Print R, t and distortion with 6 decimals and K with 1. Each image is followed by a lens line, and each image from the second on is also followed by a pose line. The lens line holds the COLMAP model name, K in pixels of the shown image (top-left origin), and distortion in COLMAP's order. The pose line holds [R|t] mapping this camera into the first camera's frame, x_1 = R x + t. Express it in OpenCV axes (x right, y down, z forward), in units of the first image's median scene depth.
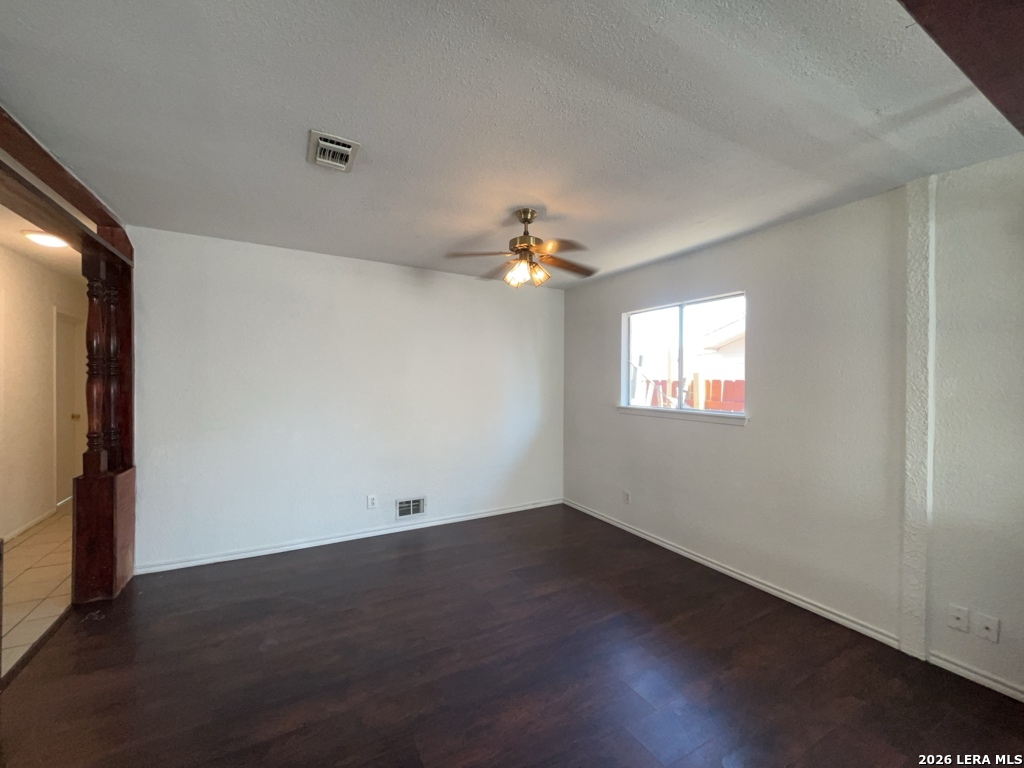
lens RADIAL K [[412.7, 0, 516.5], [0, 412.7, 381.9], [0, 0, 1]] dist [-0.003203, -0.000412]
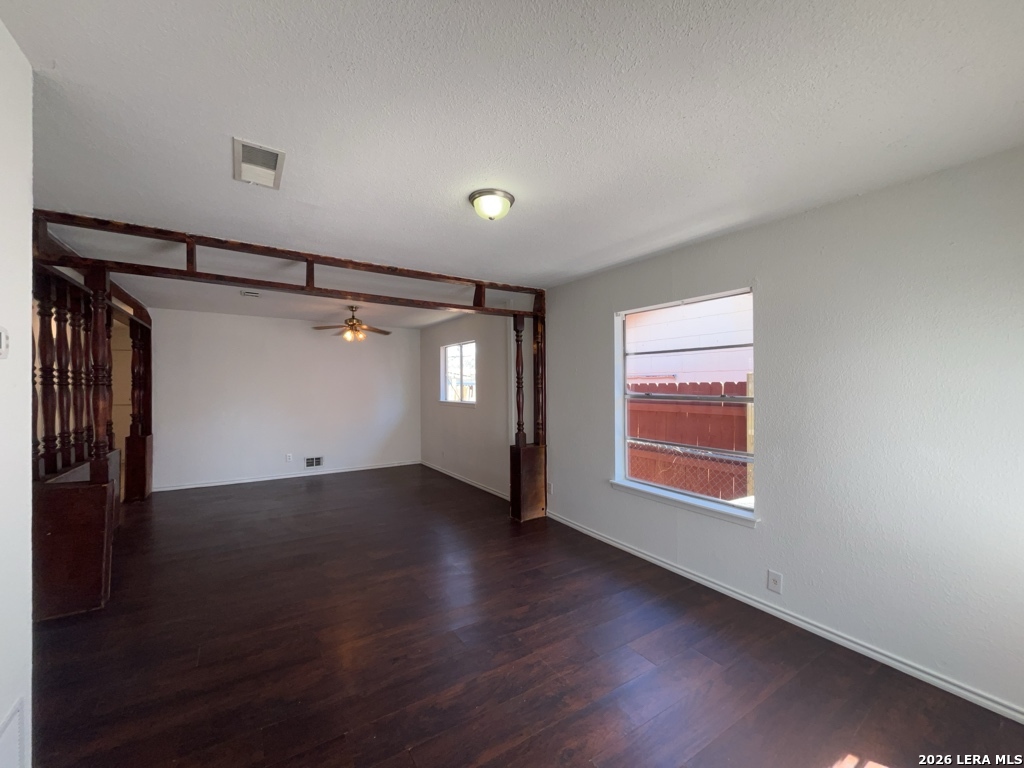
lens RADIAL K [[412.7, 0, 517.5], [0, 412.7, 383.0], [0, 0, 1]] dist [-0.003203, -0.000412]
pose [[0.997976, -0.010354, 0.062741, 0.726474], [0.010956, 0.999897, -0.009269, 0.005840], [-0.062638, 0.009938, 0.997987, -1.143276]]
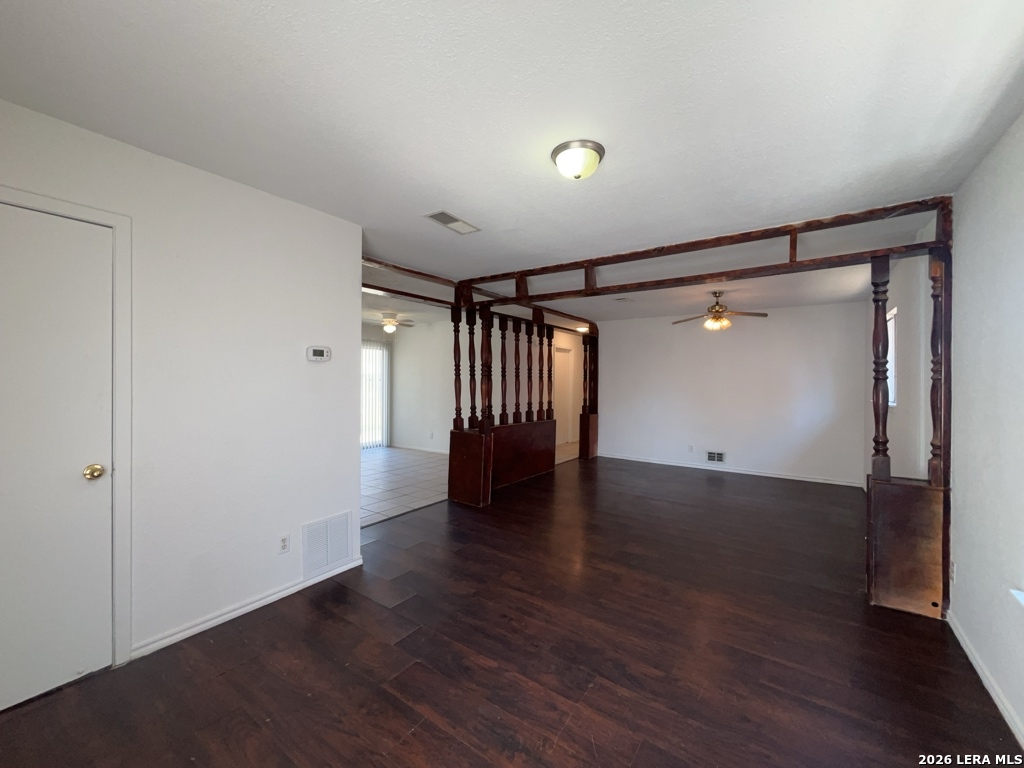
lens RADIAL K [[412.7, 0, 511.5], [0, 412.7, 383.0], [0, 0, 1]] dist [-0.003203, -0.000412]
pose [[0.424462, -0.000806, -0.905446, 1.370928], [-0.006017, 0.999975, -0.003711, 0.027367], [0.905426, 0.007024, 0.424446, -0.686427]]
